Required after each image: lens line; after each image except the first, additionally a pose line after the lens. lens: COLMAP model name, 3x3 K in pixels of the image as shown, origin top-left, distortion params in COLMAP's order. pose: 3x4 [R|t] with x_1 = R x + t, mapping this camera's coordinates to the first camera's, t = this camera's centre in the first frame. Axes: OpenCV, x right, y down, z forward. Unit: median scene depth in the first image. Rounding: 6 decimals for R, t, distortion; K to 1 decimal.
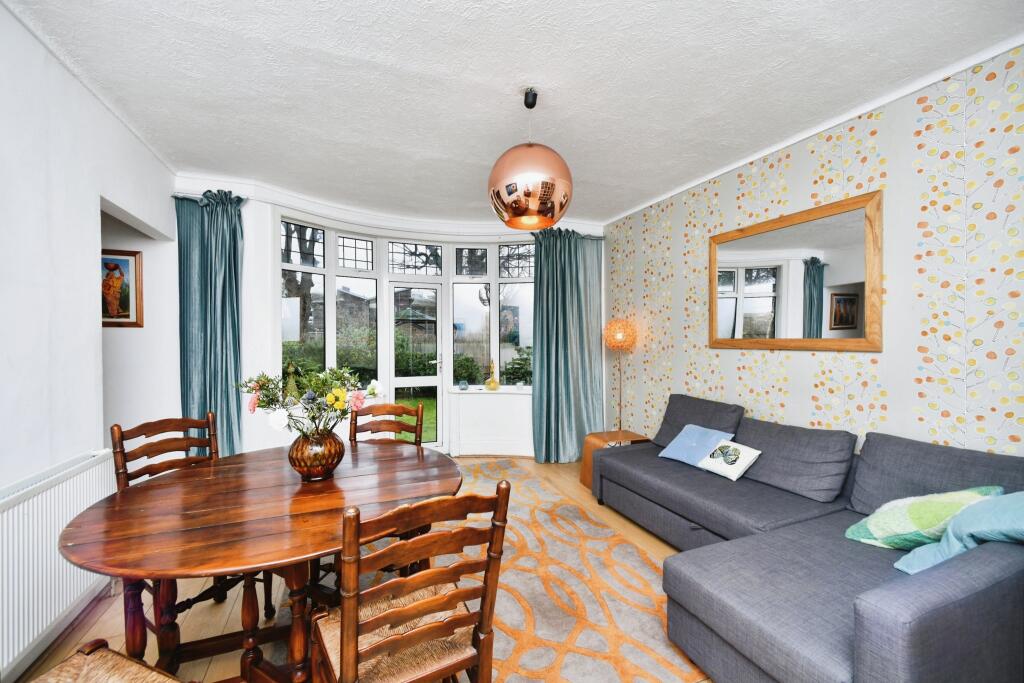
lens RADIAL K [[418.2, 0, 508.4], [0, 418.2, 335.4], [0, 0, 1]] dist [-0.000948, -0.000231]
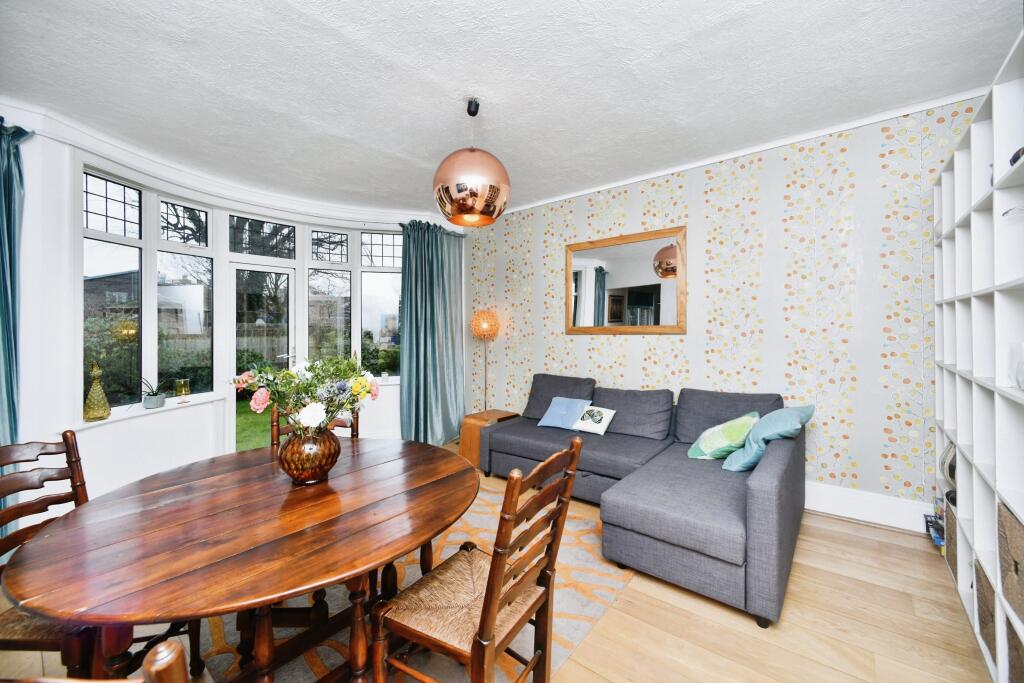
lens RADIAL K [[410.8, 0, 513.3], [0, 410.8, 324.4], [0, 0, 1]] dist [-0.000480, -0.000236]
pose [[0.876513, -0.004094, 0.481361, -0.283819], [0.007066, 0.999966, -0.004363, 0.005540], [-0.481326, 0.007225, 0.876512, 0.007721]]
